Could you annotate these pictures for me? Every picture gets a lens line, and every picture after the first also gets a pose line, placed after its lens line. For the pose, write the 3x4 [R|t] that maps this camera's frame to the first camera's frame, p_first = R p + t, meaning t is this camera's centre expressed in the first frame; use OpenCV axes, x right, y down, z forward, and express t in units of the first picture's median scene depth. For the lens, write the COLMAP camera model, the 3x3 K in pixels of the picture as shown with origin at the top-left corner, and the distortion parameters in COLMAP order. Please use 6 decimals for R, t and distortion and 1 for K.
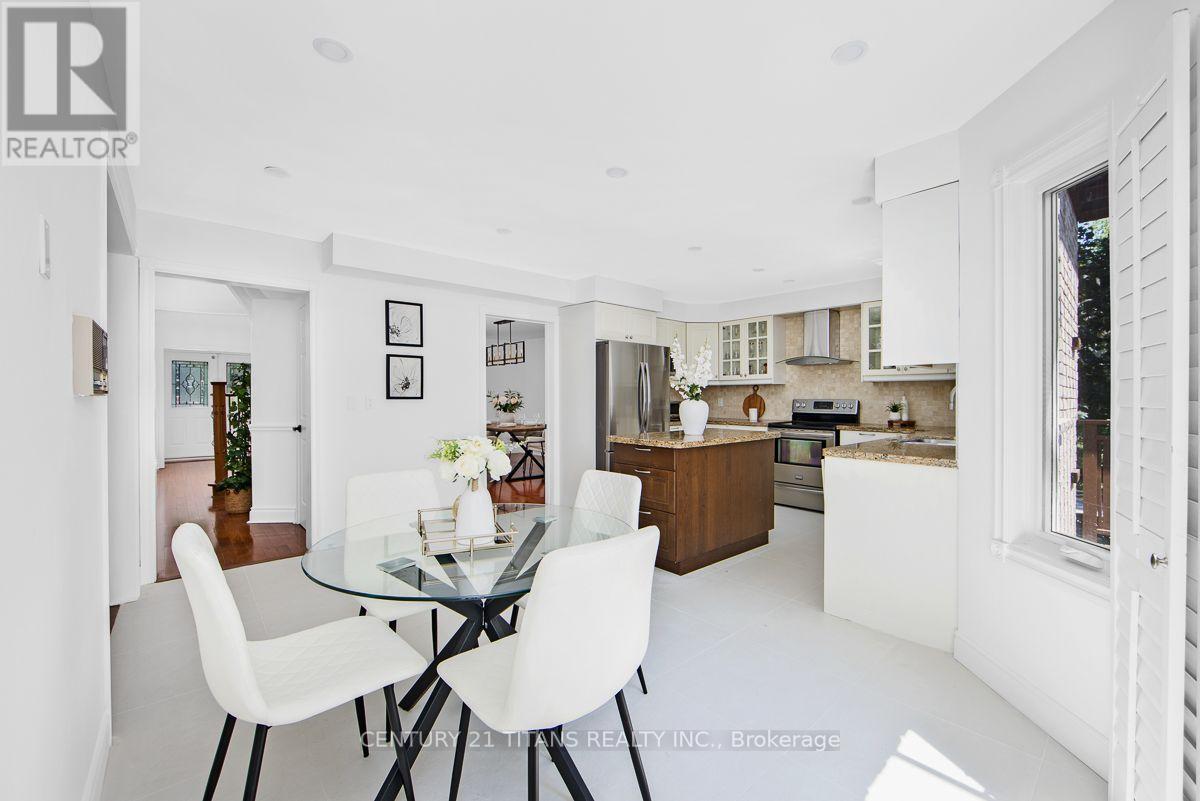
lens RADIAL K [[475.6, 0, 598.5], [0, 475.6, 396.1], [0, 0, 1]] dist [-0.001266, -0.000097]
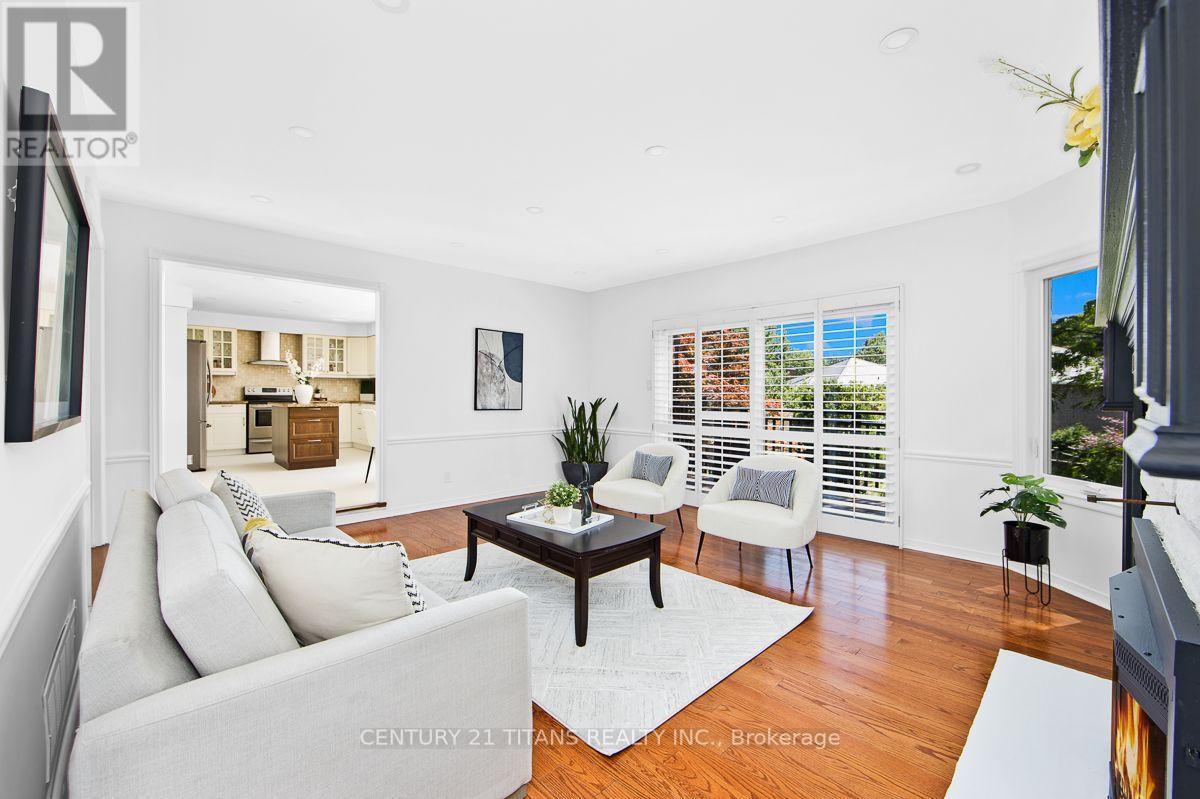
lens RADIAL K [[475.6, 0, 598.5], [0, 475.6, 395.1], [0, 0, 1]] dist [-0.001266, -0.000097]
pose [[-0.040951, 0.010610, 0.999105, -1.162316], [-0.000467, 0.999943, -0.010638, 0.051510], [-0.999161, -0.000902, -0.040943, -0.063481]]
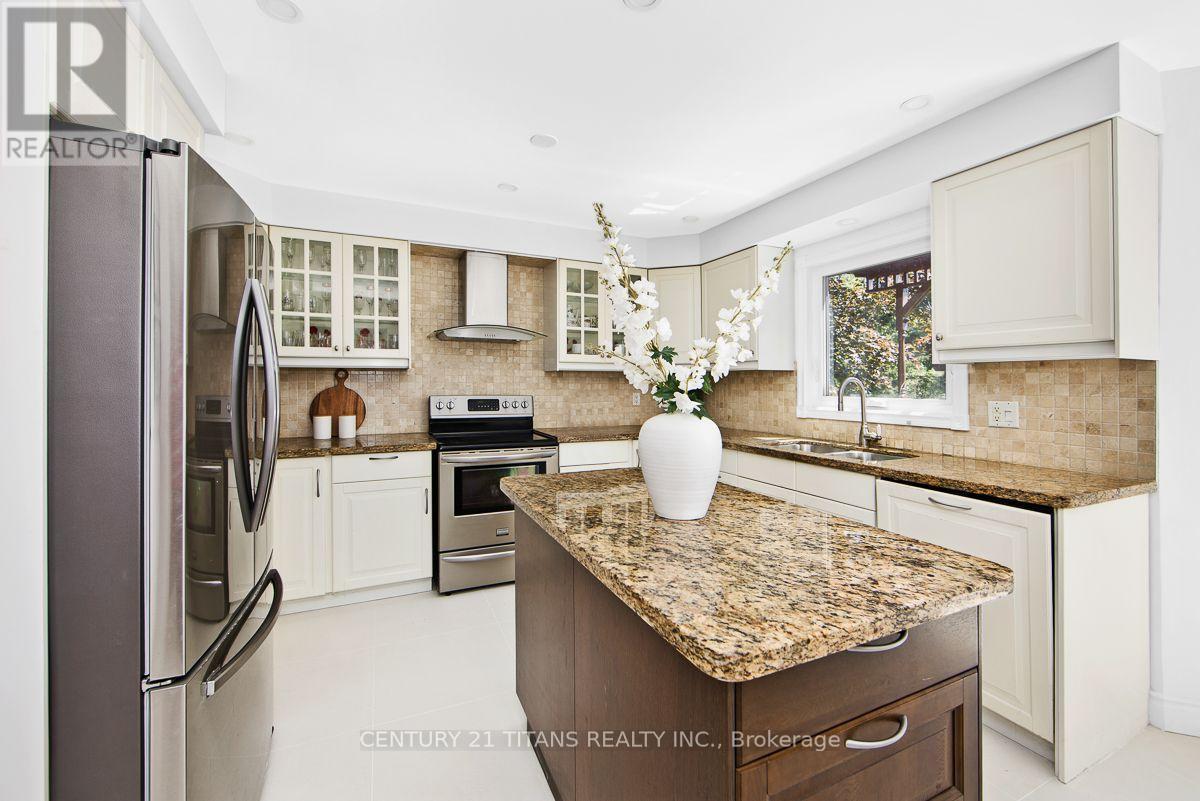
lens RADIAL K [[483.4, 0, 604.9], [0, 483.4, 380.5], [0, 0, 1]] dist [-0.000406, -0.000050]
pose [[0.266654, 0.010765, 0.963732, -0.105745], [0.000636, 0.999935, -0.011345, -0.005347], [-0.963792, 0.003639, 0.266630, 0.643902]]
